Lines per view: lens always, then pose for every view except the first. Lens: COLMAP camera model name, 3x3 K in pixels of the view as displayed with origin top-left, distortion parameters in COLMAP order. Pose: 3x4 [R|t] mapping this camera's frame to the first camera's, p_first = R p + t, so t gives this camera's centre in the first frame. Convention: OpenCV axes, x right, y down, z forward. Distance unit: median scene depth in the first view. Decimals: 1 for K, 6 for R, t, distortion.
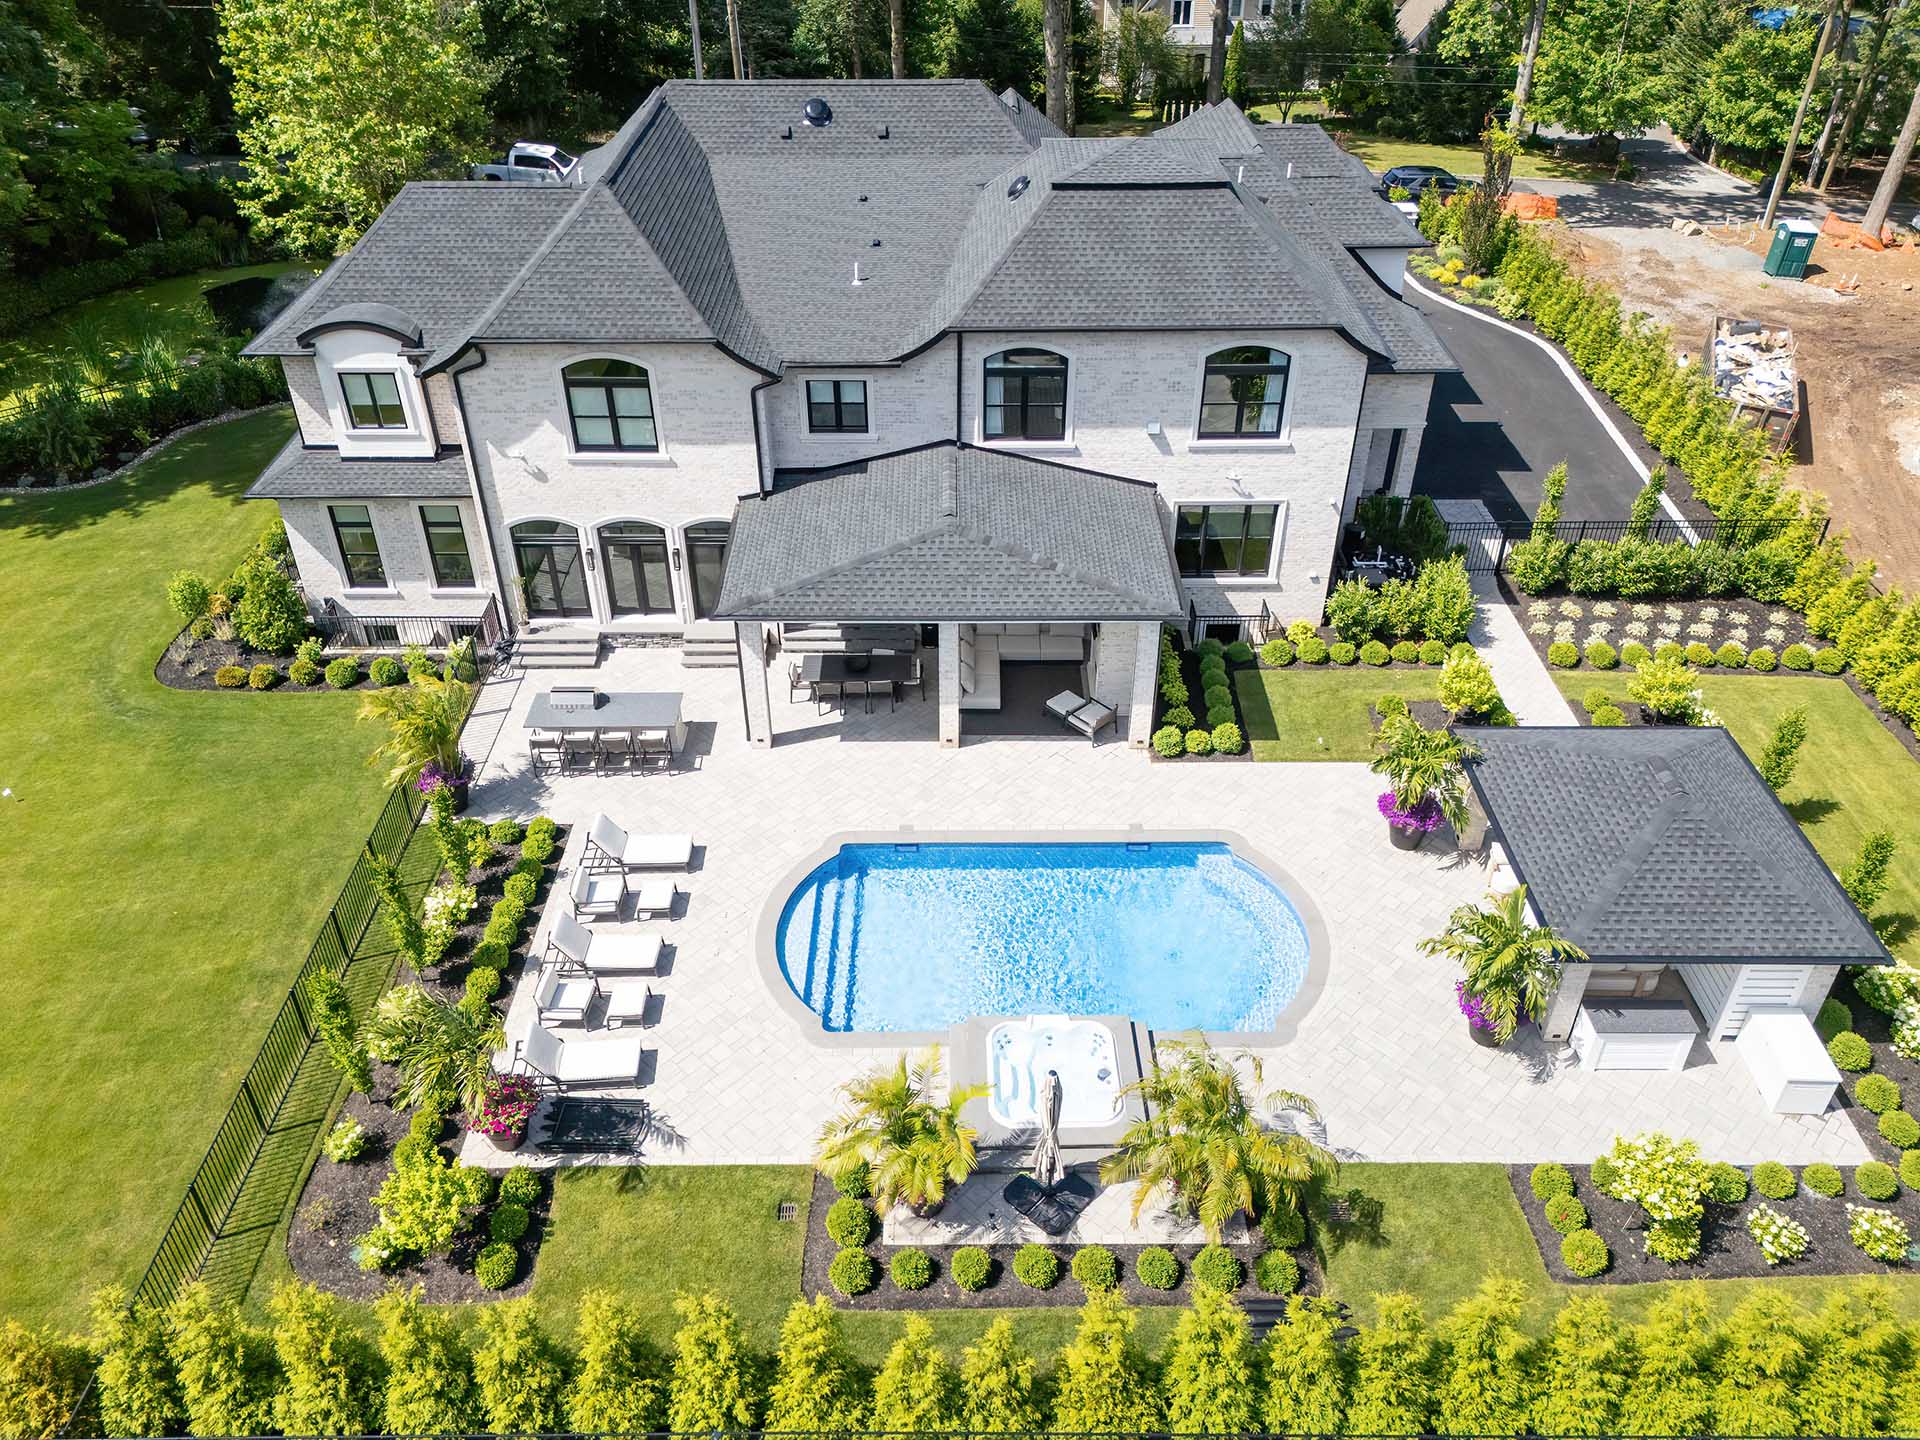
lens RADIAL K [[1418.7, 0, 957.2], [0, 1418.7, 715.8], [0, 0, 1]] dist [0.053822, -0.044410]
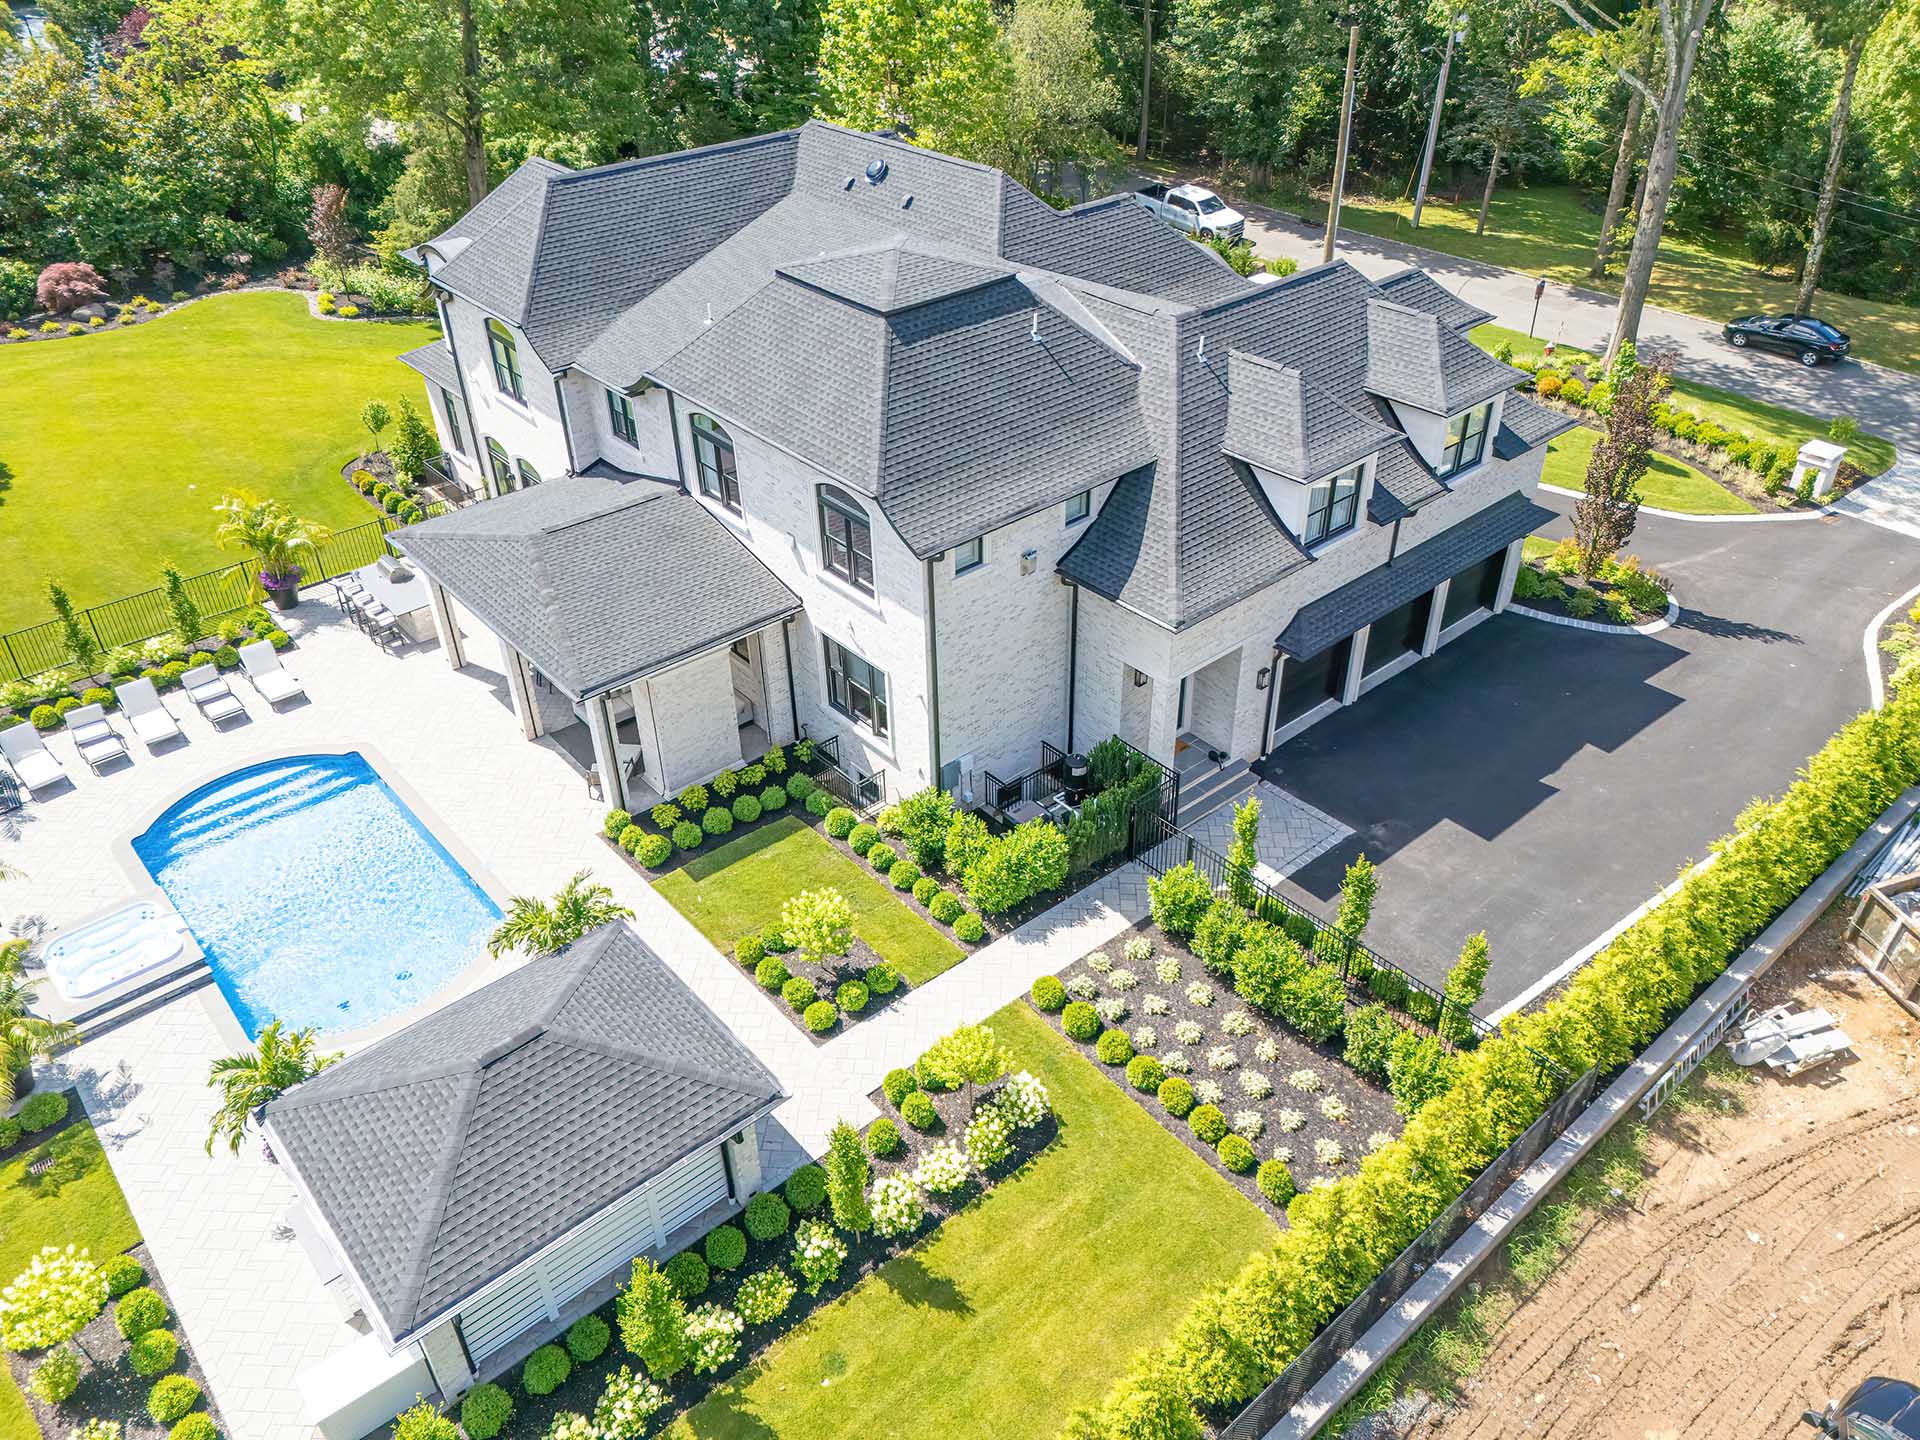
lens RADIAL K [[1418.7, 0, 963.8], [0, 1418.7, 723.3], [0, 0, 1]] dist [0.053822, -0.044410]
pose [[0.654680, 0.425435, -0.624820, 0.868078], [-0.436018, 0.887750, 0.147607, -0.285849], [0.617481, 0.175797, 0.766689, 0.364846]]
